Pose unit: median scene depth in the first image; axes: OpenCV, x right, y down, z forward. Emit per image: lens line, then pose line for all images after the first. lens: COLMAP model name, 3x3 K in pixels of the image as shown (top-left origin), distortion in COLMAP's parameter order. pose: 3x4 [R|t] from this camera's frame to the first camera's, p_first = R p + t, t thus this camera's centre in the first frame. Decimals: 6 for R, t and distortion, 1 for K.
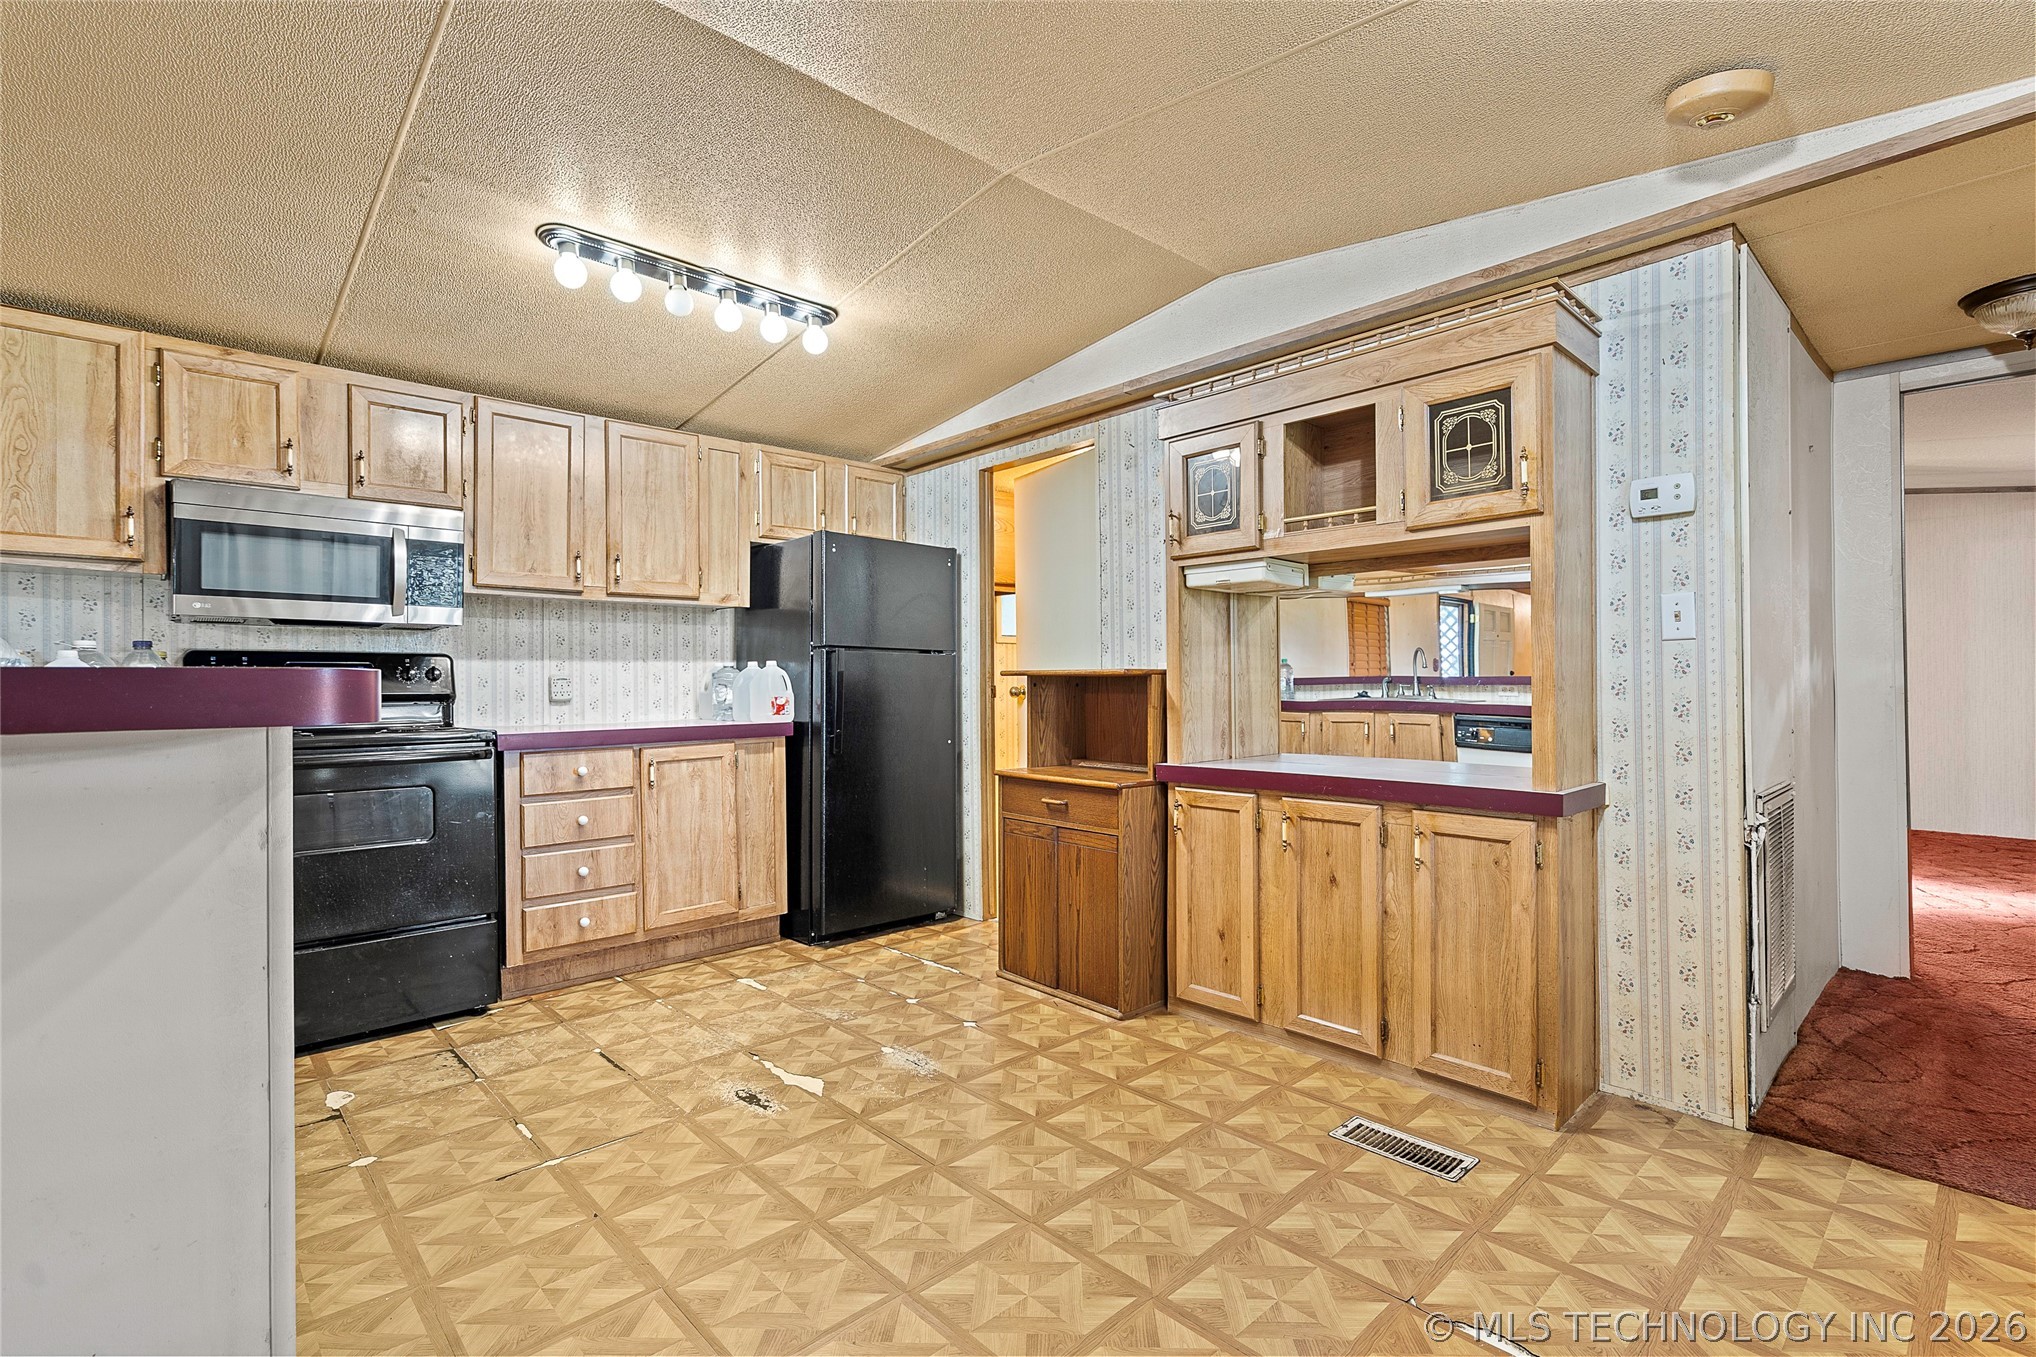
lens RADIAL K [[935.7, 0, 1018.0], [0, 935.7, 678.5], [0, 0, 1]] dist [0.002451, 0.000502]
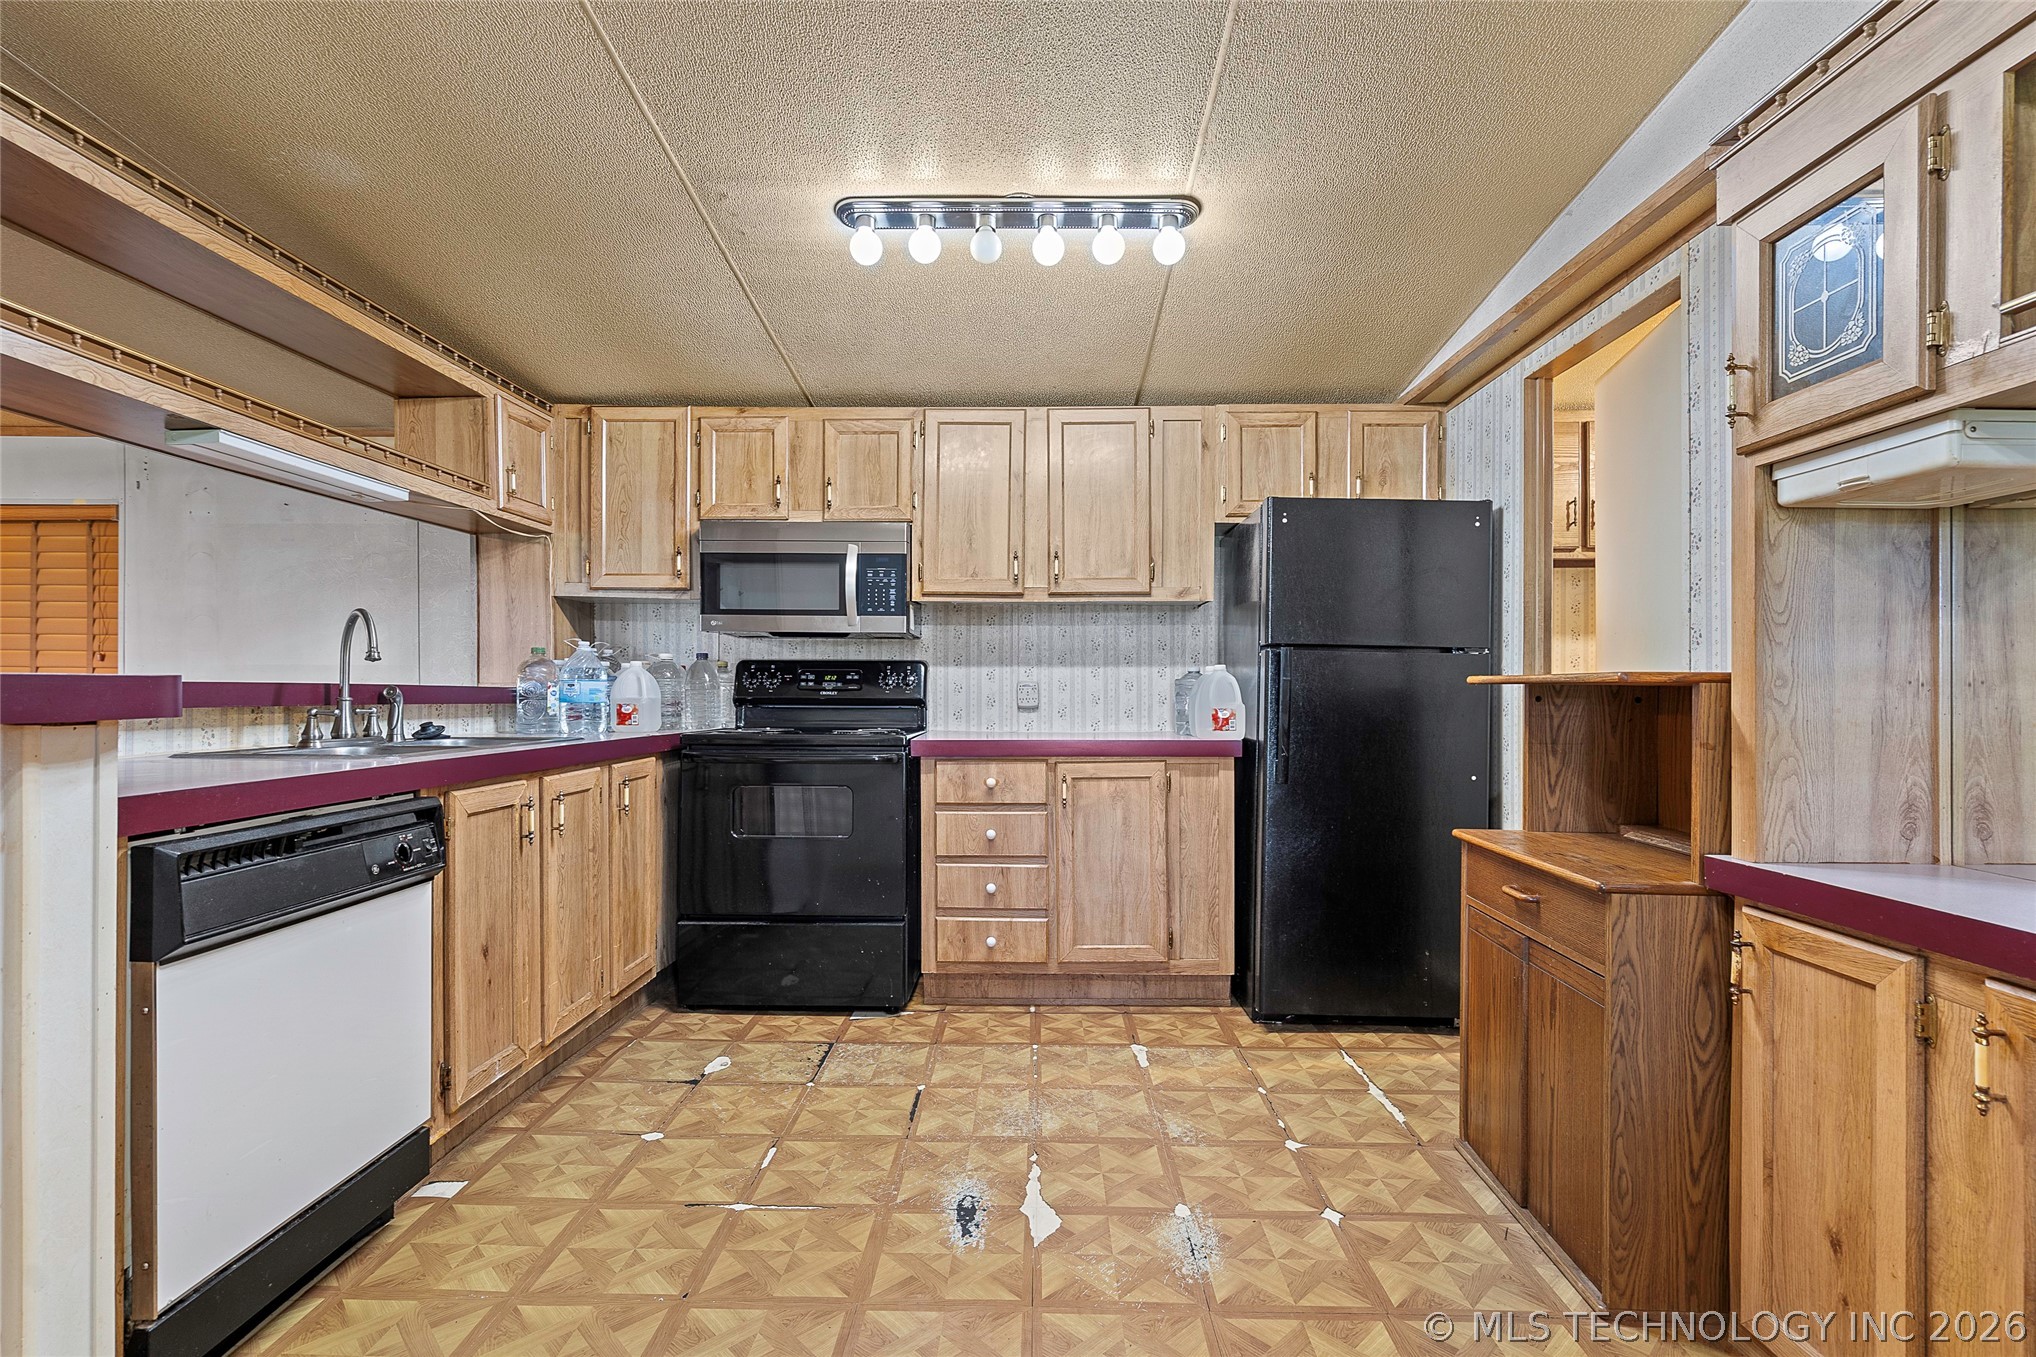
lens RADIAL K [[941.7, 0, 1019.2], [0, 941.7, 690.4], [0, 0, 1]] dist [-0.002092, 0.001481]
pose [[0.717997, 0.009245, -0.695984, 0.237302], [-0.005943, 0.999957, 0.007152, -0.001462], [0.696020, -0.000999, 0.718021, 0.362487]]
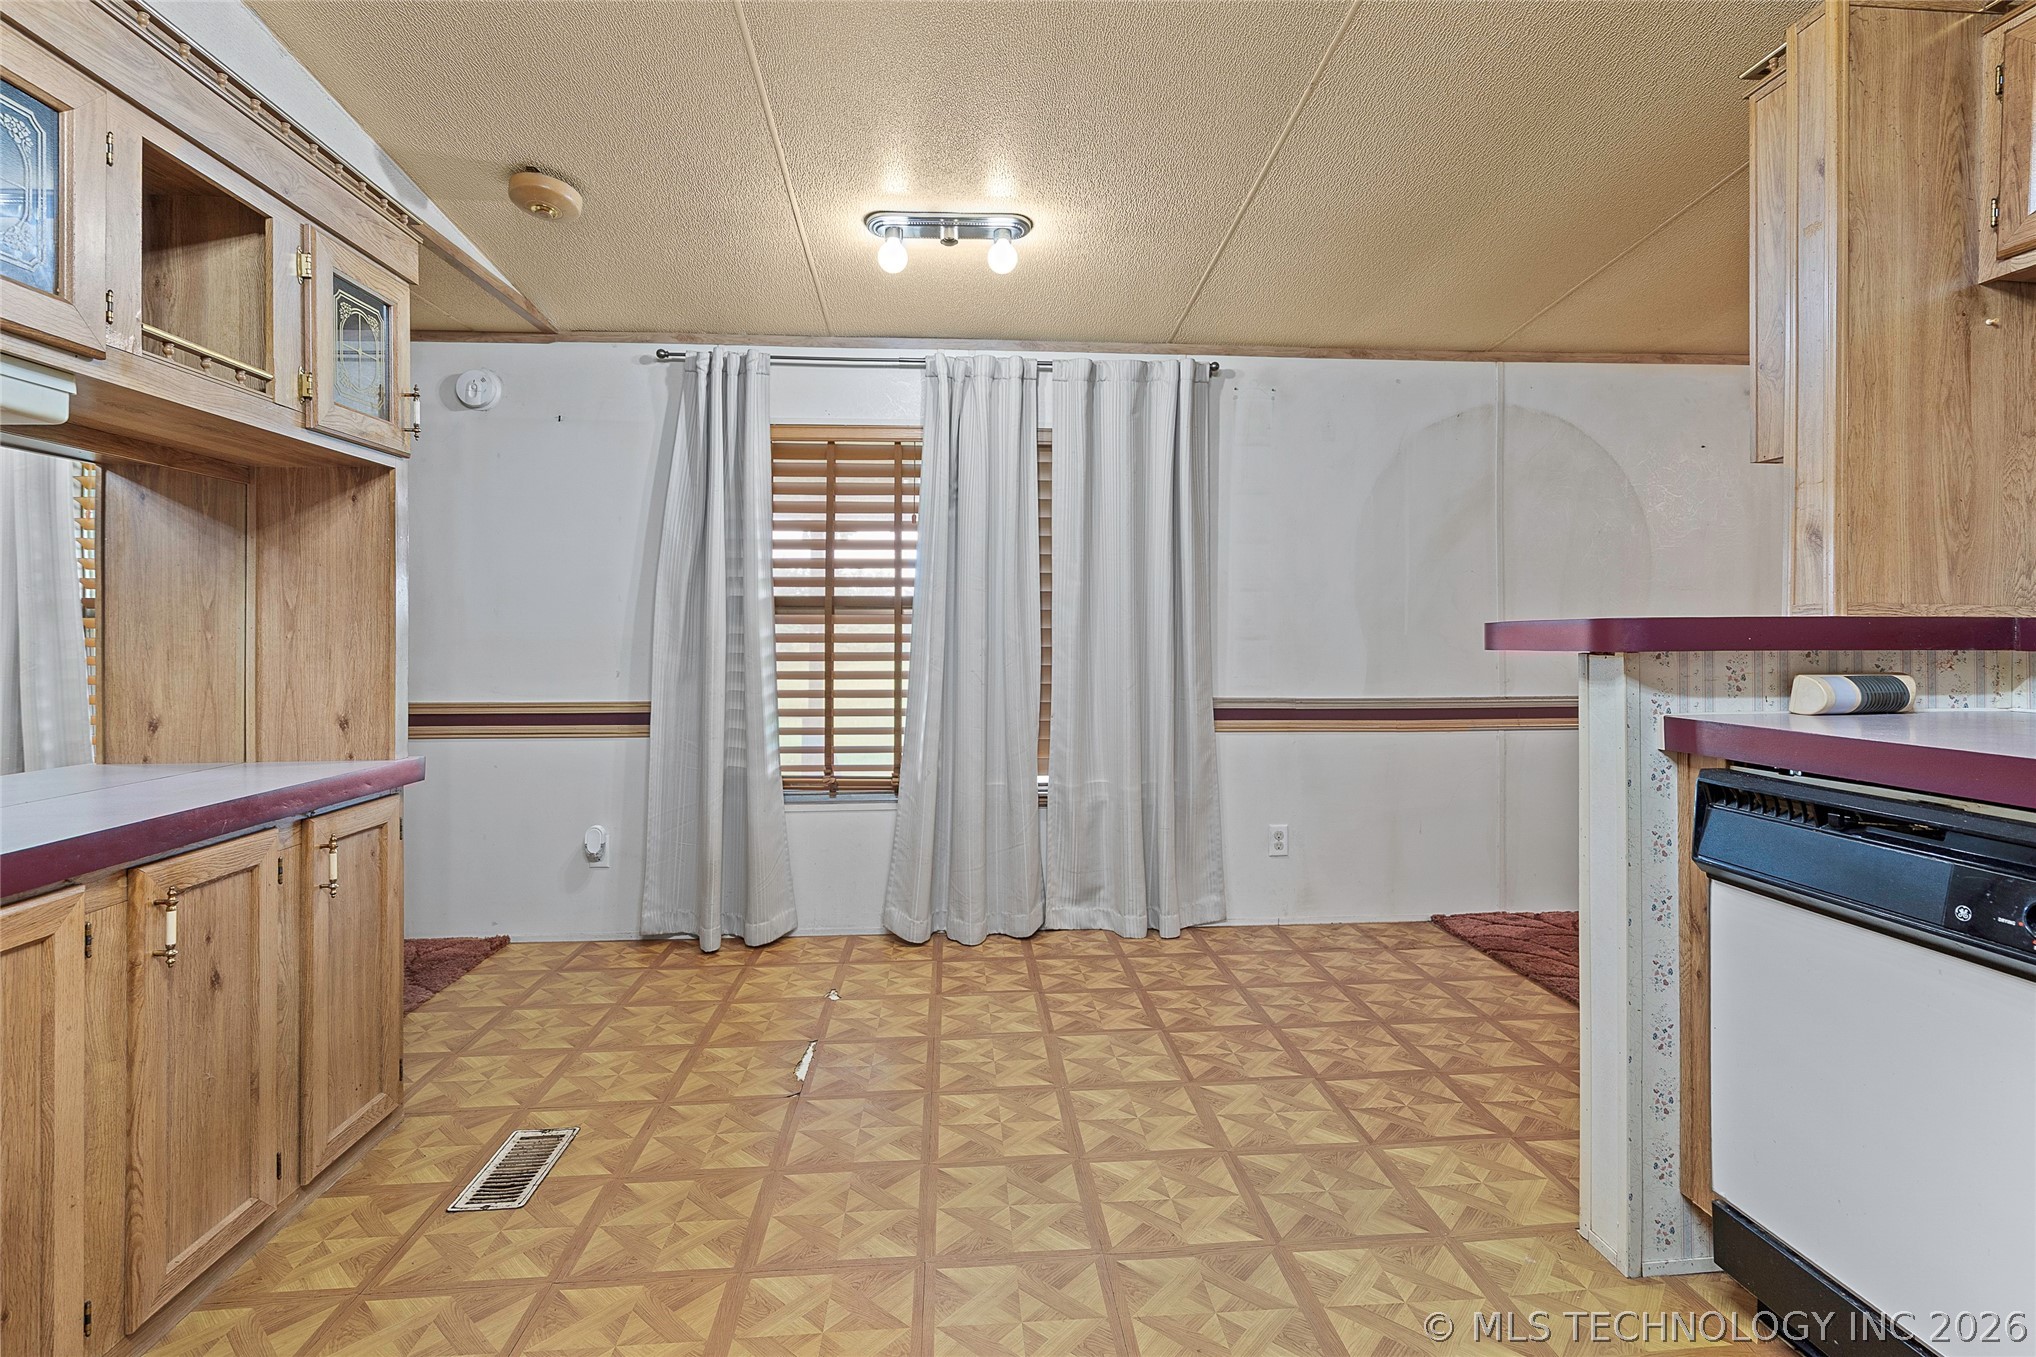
lens RADIAL K [[981.2, 0, 1017.0], [0, 981.2, 627.4], [0, 0, 1]] dist [-0.001401, -0.000126]
pose [[-0.780185, 0.010247, 0.625465, -0.377423], [0.007849, 0.999947, -0.006593, 0.002478], [-0.625499, -0.000234, -0.780225, 1.001870]]
